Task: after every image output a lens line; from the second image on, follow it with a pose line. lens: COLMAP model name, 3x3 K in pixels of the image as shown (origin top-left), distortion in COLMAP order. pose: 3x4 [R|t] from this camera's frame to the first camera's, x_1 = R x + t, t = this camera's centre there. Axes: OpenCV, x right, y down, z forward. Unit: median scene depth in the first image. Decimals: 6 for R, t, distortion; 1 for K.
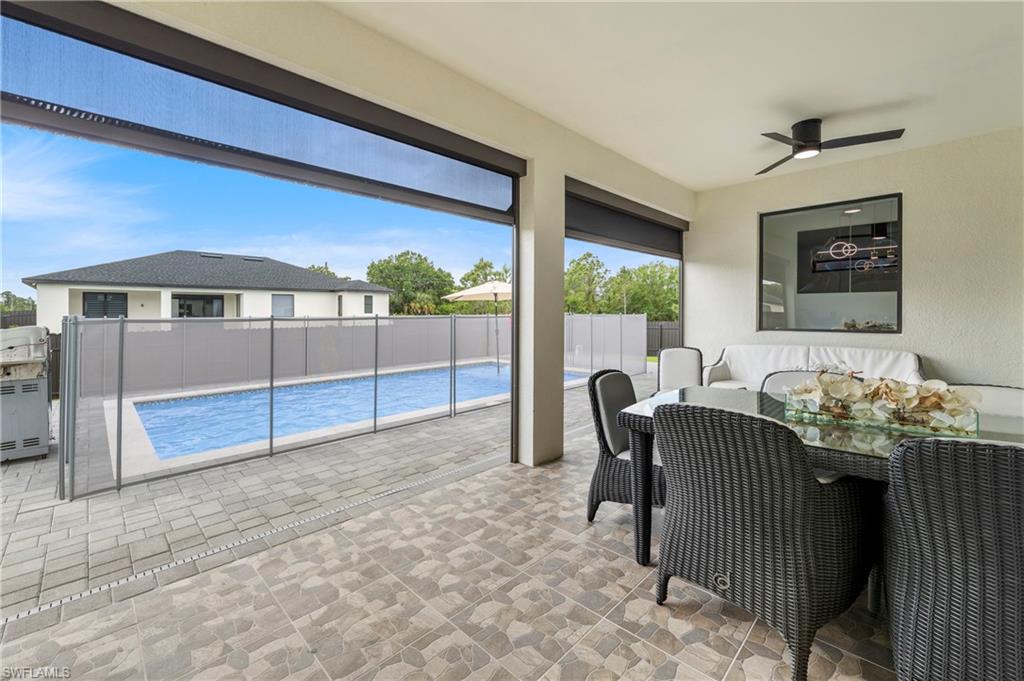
lens RADIAL K [[423.8, 0, 510.3], [0, 423.8, 311.6], [0, 0, 1]] dist [-0.003058, -0.000587]
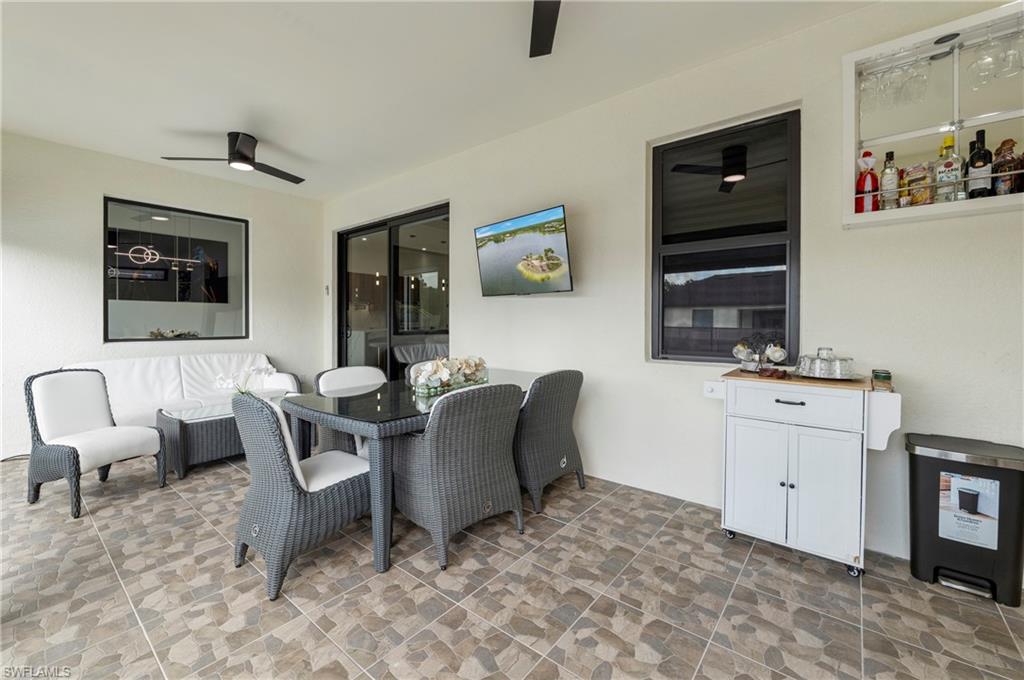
lens RADIAL K [[423.8, 0, 505.1], [0, 423.8, 331.1], [0, 0, 1]] dist [-0.003058, -0.000587]
pose [[-0.088170, -0.015864, 0.995979, -0.400866], [-0.005132, 0.999867, 0.015472, 0.010349], [-0.996092, -0.003747, -0.088240, 0.468086]]
